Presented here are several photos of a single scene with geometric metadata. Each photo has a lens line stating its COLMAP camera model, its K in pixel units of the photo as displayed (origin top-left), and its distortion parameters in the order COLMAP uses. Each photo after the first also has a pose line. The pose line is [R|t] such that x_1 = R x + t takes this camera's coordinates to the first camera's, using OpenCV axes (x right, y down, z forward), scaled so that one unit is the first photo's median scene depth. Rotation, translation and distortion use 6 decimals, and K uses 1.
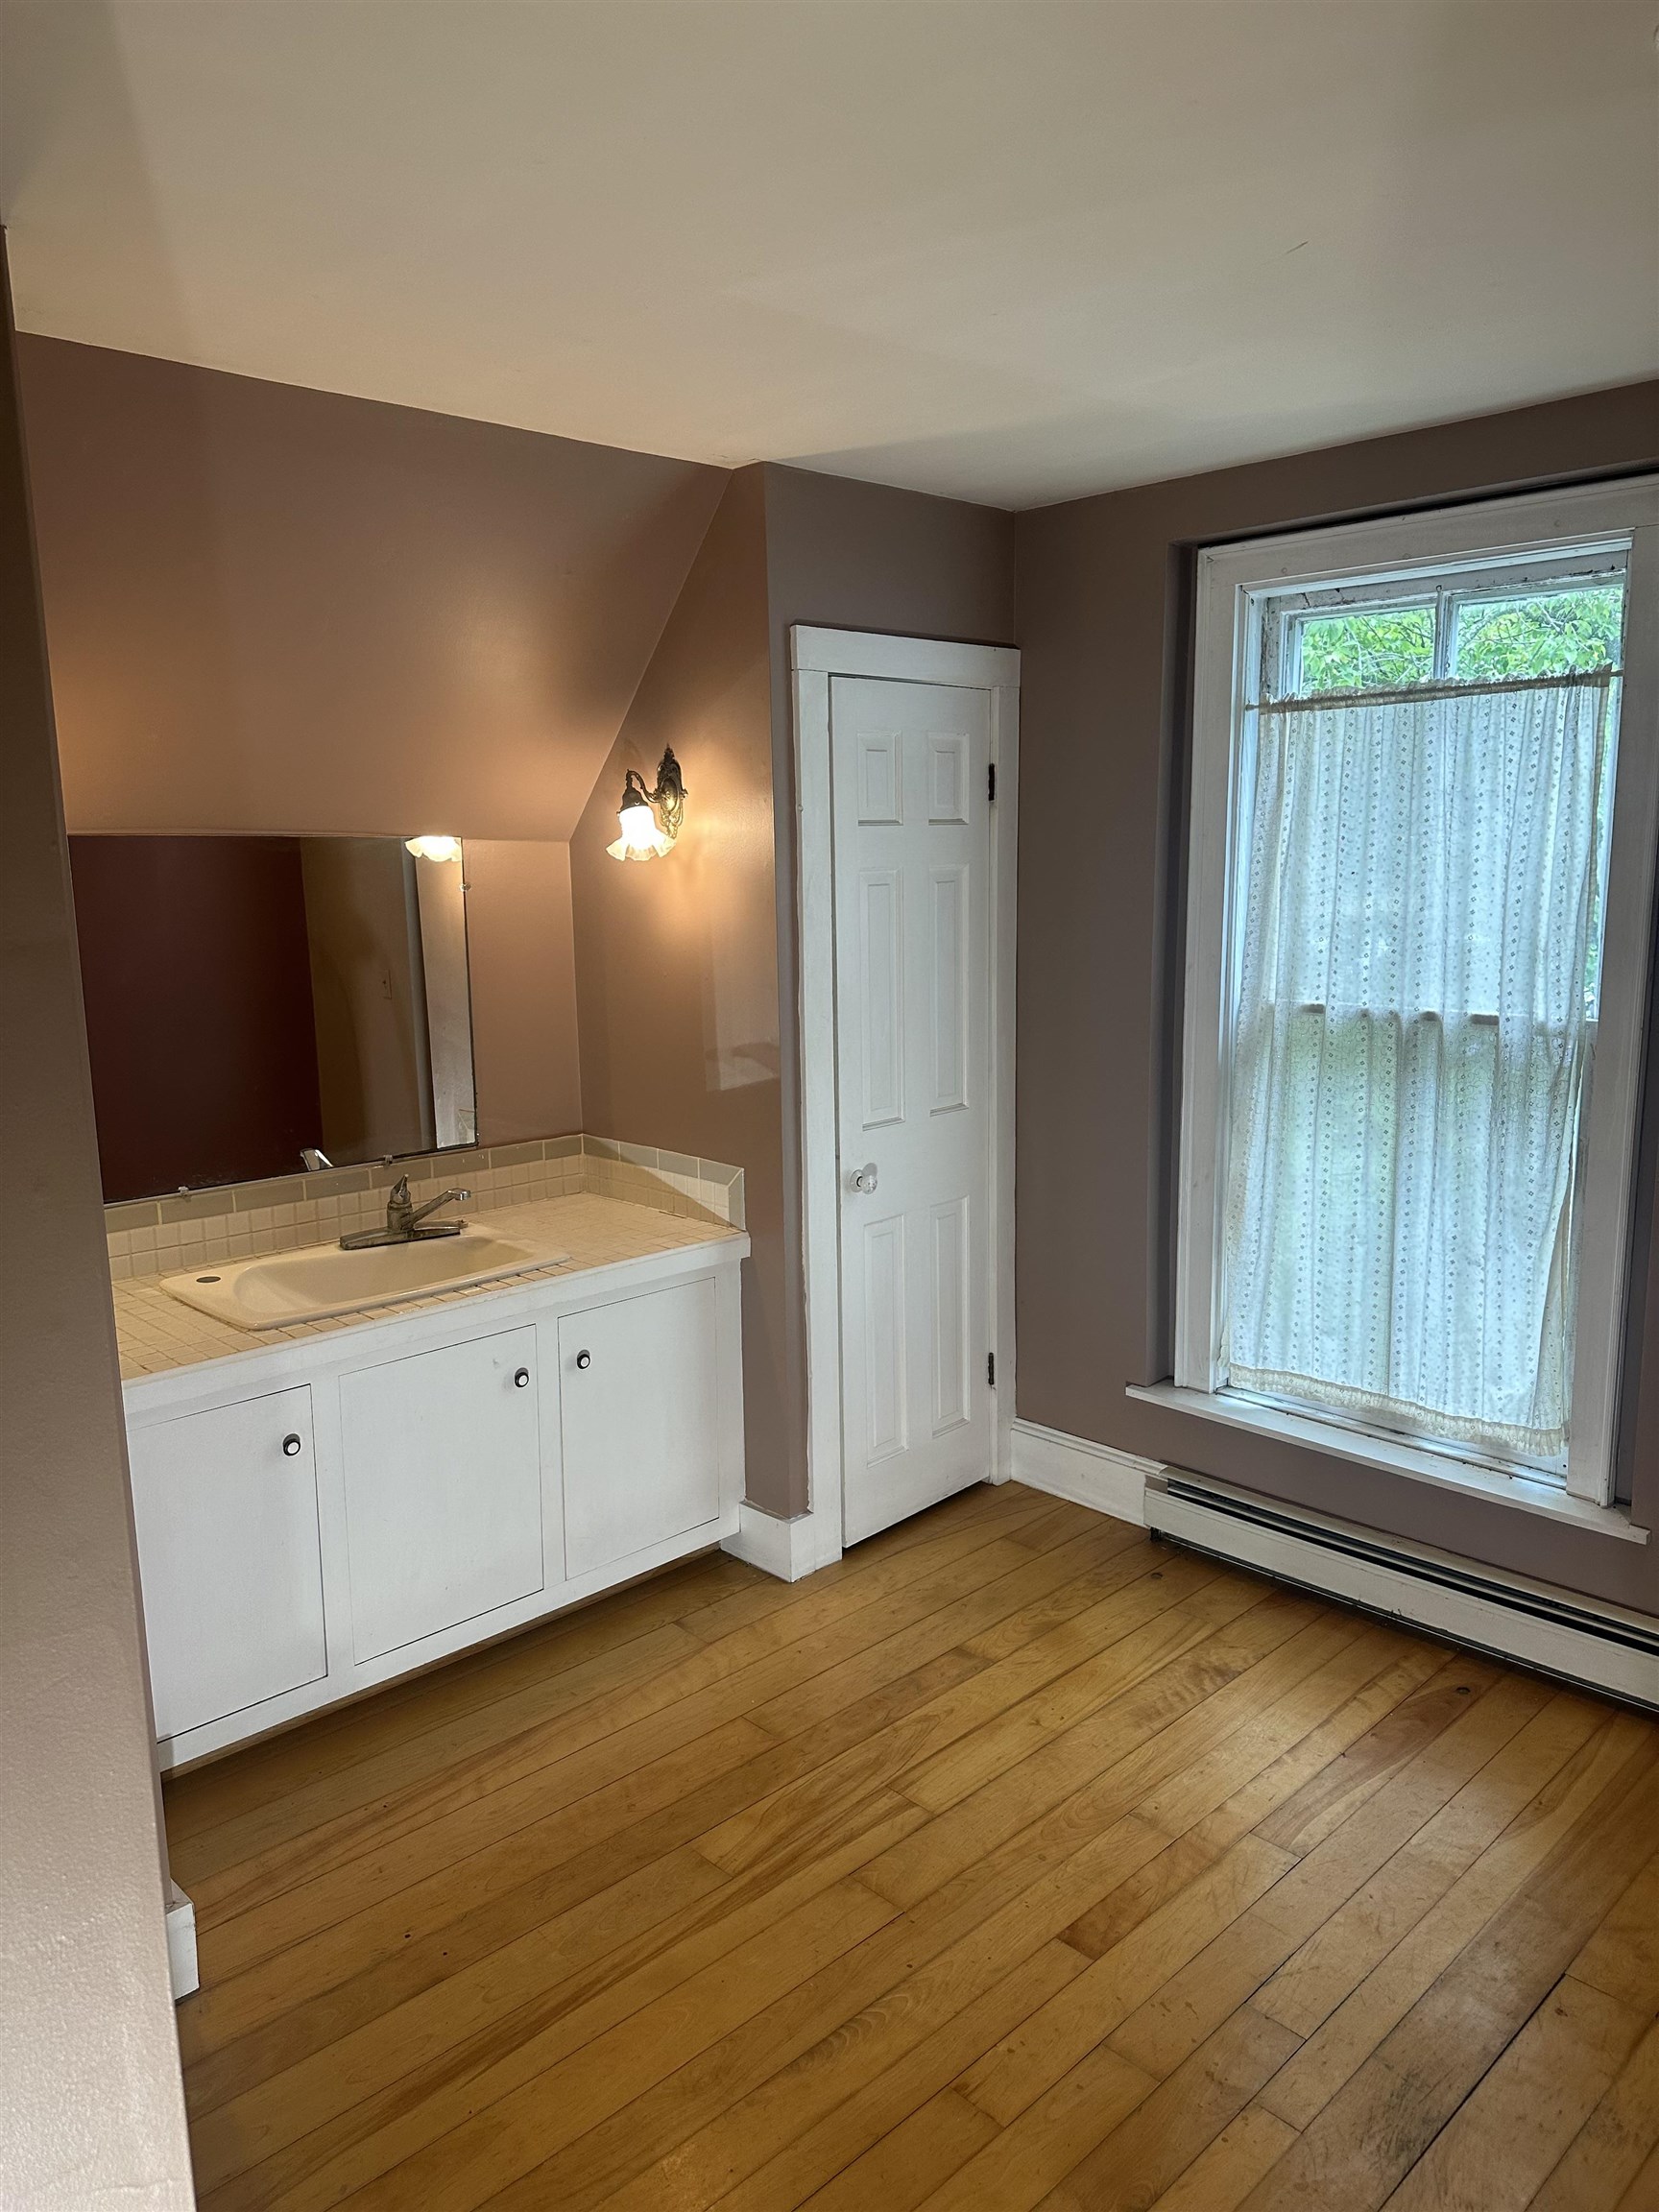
lens RADIAL K [[1555.8, 0, 829.5], [0, 1555.8, 1106.0], [0, 0, 1]] dist [0.002482, -0.004059]
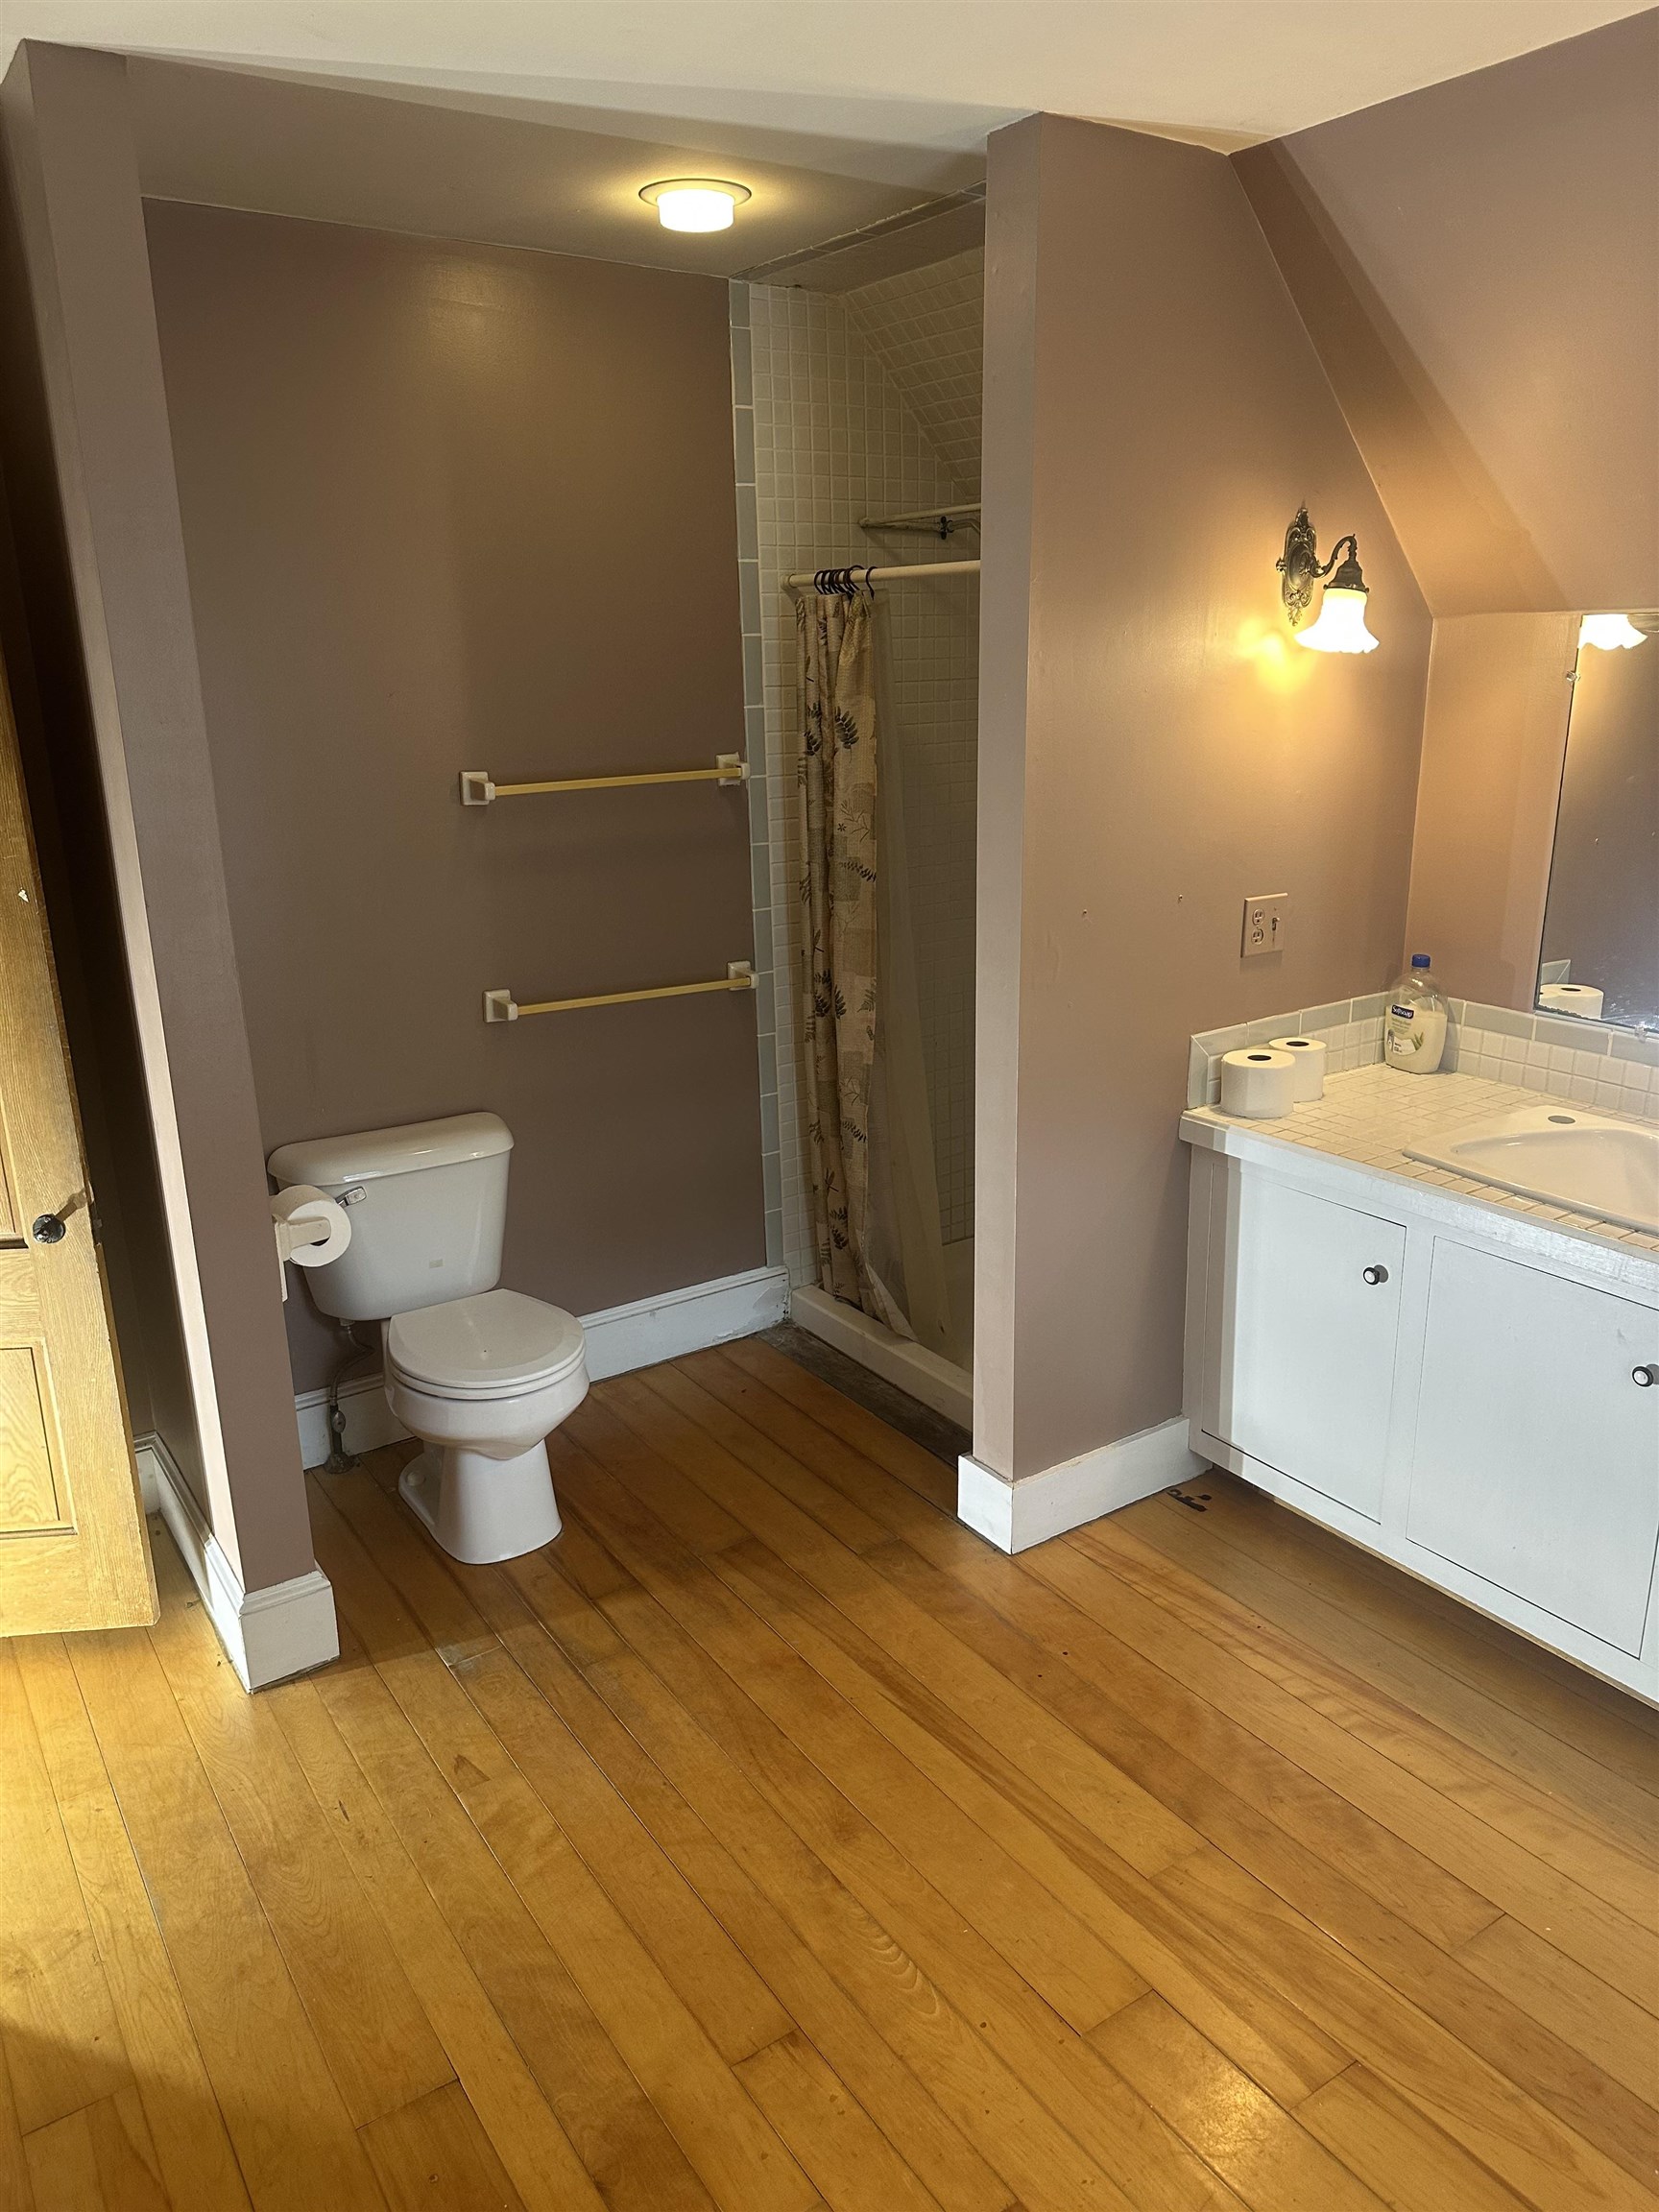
lens RADIAL K [[1555.8, 0, 829.5], [0, 1555.8, 1106.0], [0, 0, 1]] dist [0.002482, -0.004059]
pose [[-0.166055, 0.295788, -0.940710, 0.664911], [-0.152533, 0.934768, 0.320846, -0.155388], [0.974248, 0.196768, -0.110105, 0.861138]]
